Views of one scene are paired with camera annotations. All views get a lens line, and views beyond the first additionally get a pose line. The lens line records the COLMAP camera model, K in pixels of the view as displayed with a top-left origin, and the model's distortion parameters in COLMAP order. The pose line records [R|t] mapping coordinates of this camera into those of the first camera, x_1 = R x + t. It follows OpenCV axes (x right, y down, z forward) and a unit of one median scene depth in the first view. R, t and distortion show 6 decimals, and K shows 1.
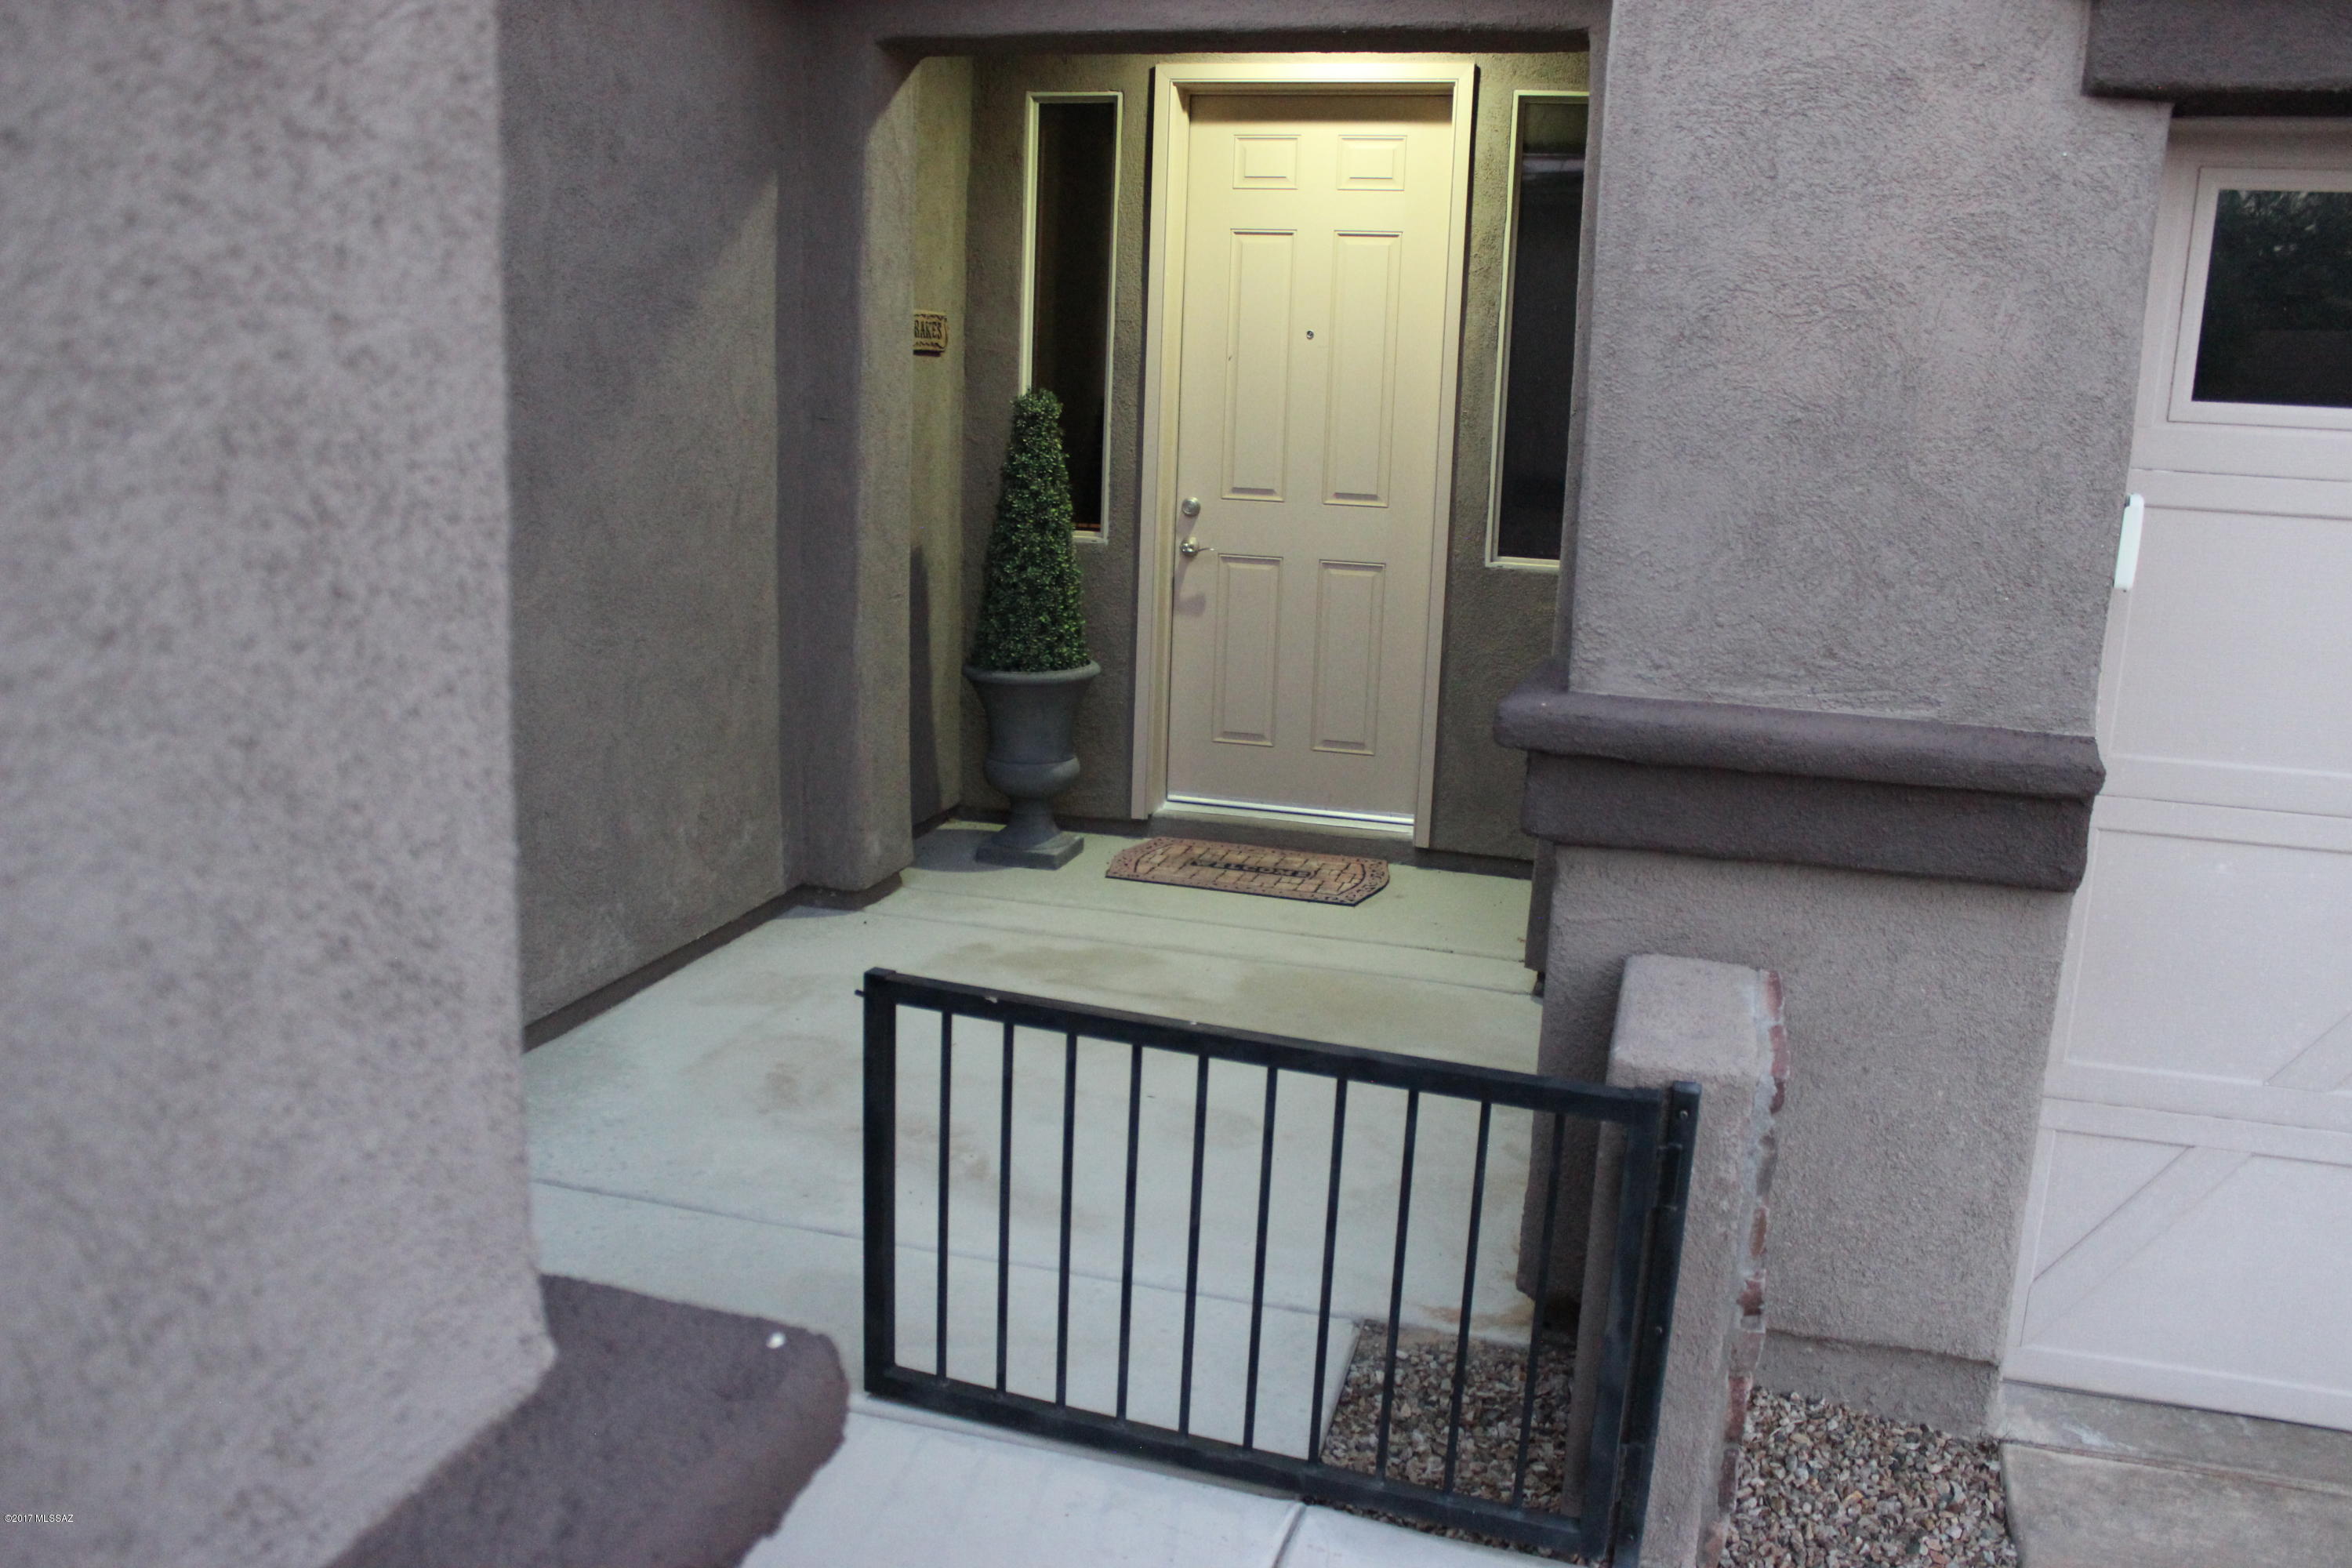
lens RADIAL K [[1933.4, 0, 1172.2], [0, 1933.4, 816.9], [0, 0, 1]] dist [-0.164042, 0.146481]
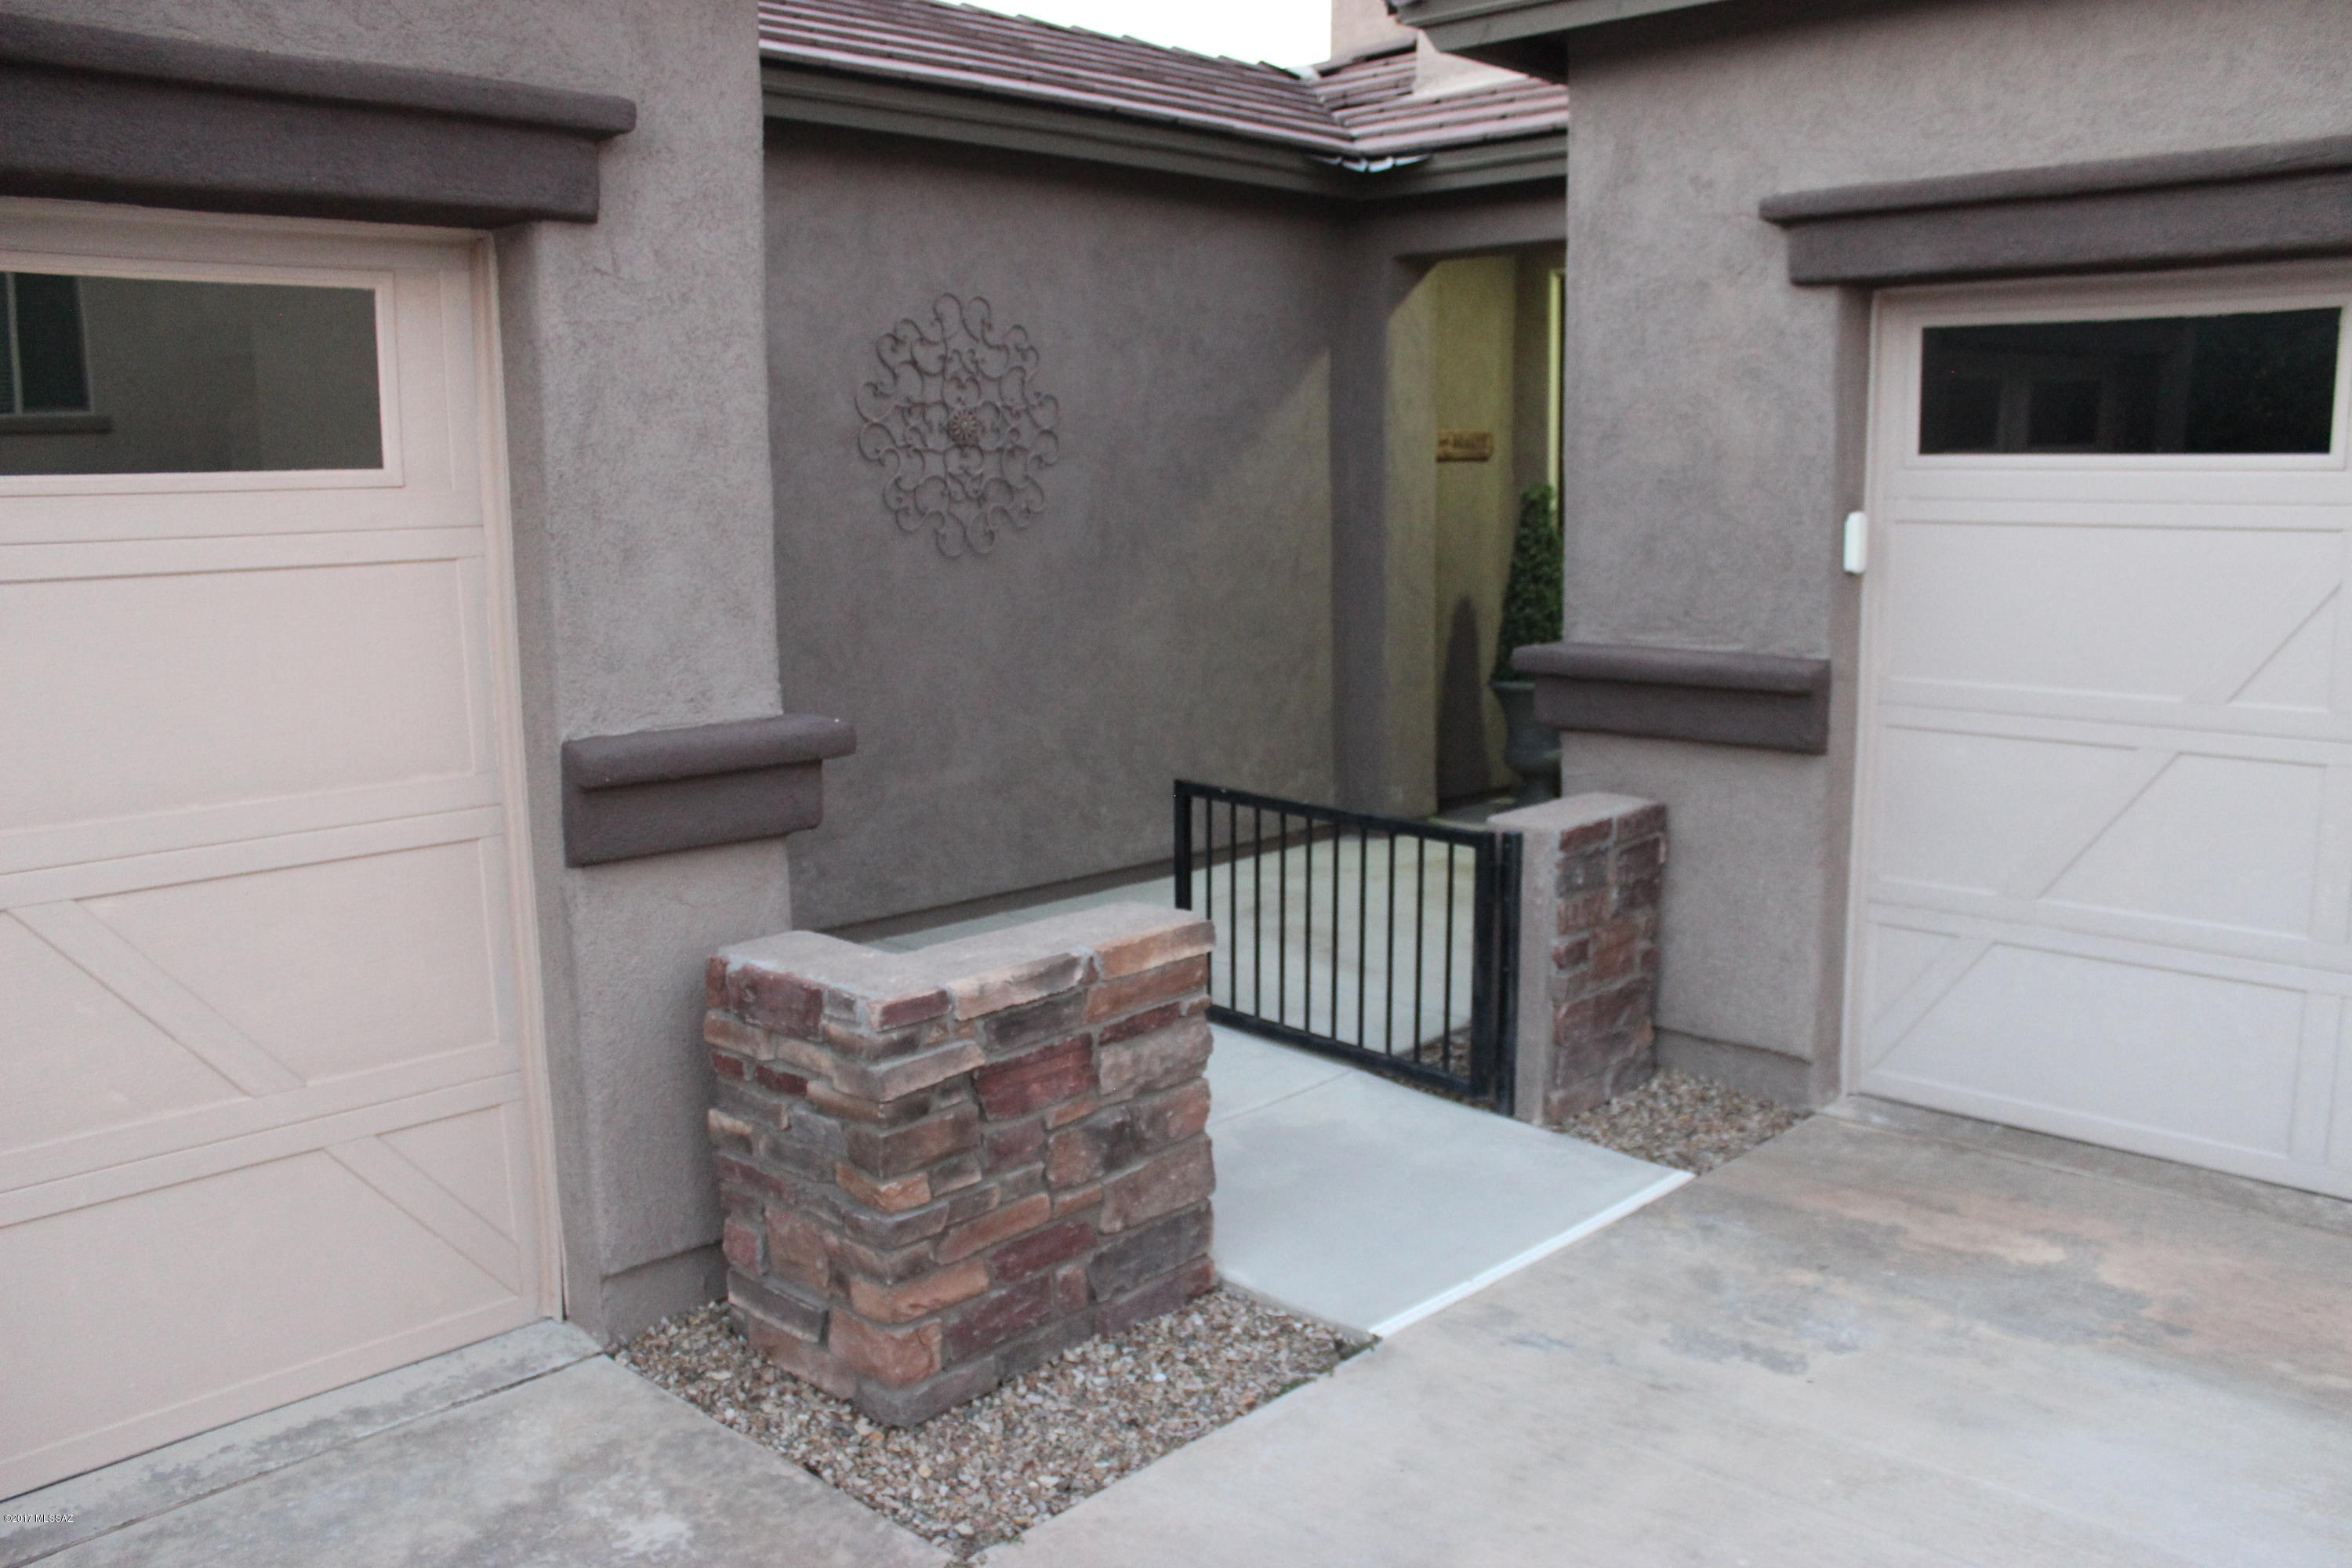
lens RADIAL K [[1933.4, 0, 1172.2], [0, 1933.4, 816.9], [0, 0, 1]] dist [-0.164042, 0.146481]
pose [[0.879741, 0.036159, -0.474077, 0.753146], [-0.061396, 0.997395, -0.037858, 0.188387], [0.471473, 0.062411, 0.879669, -0.715439]]
